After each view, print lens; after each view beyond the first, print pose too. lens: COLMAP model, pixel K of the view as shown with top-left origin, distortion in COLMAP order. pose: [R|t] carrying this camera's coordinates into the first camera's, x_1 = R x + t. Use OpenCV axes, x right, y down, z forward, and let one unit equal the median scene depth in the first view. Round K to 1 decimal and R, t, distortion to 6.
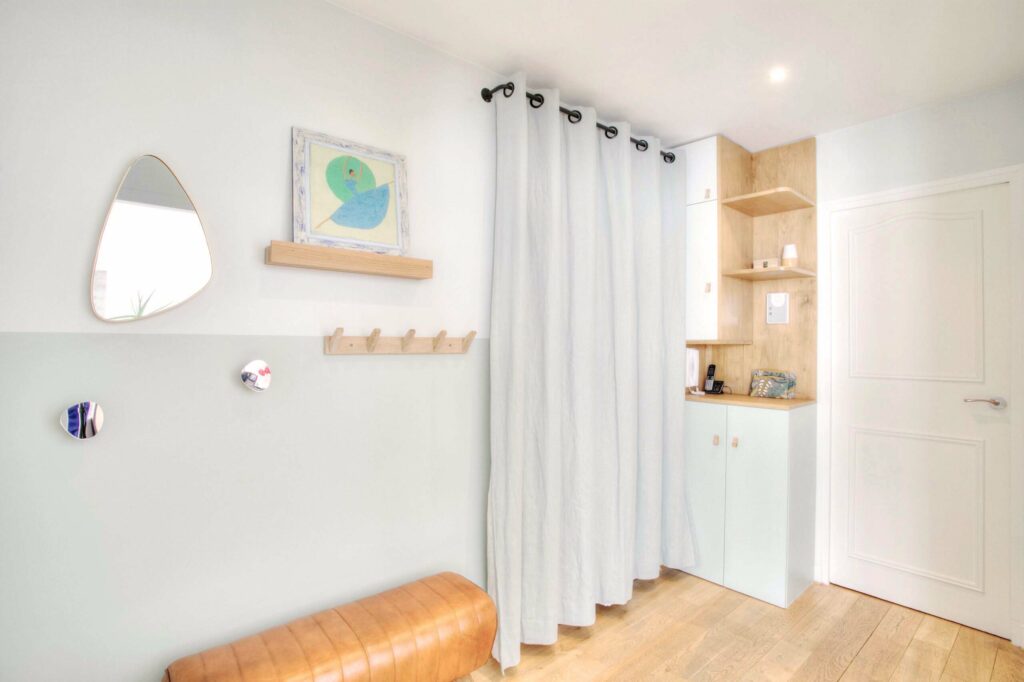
lens RADIAL K [[506.4, 0, 504.8], [0, 506.4, 341.4], [0, 0, 1]] dist [-0.064783, 0.020574]
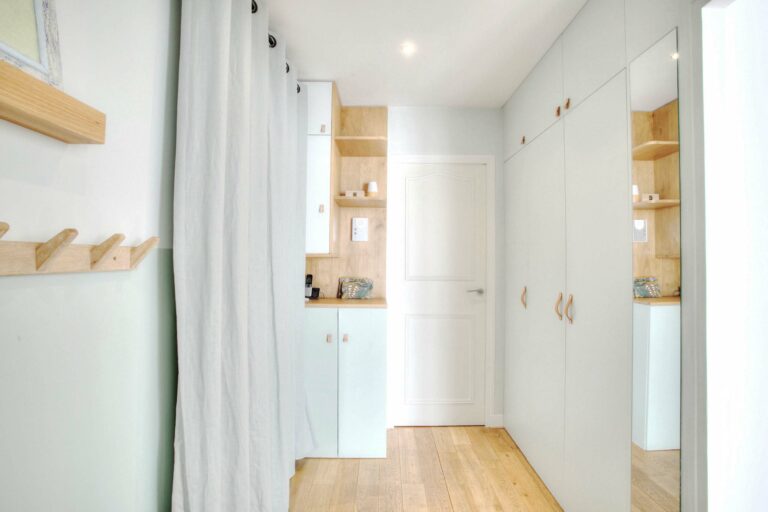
lens RADIAL K [[379.8, 0, 390.5], [0, 379.8, 257.8], [0, 0, 1]] dist [-0.064783, 0.020574]
pose [[0.629868, -0.000819, 0.776702, -0.179583], [-0.003797, 0.999984, 0.004133, 0.002607], [-0.776693, -0.005552, 0.629855, 0.322794]]
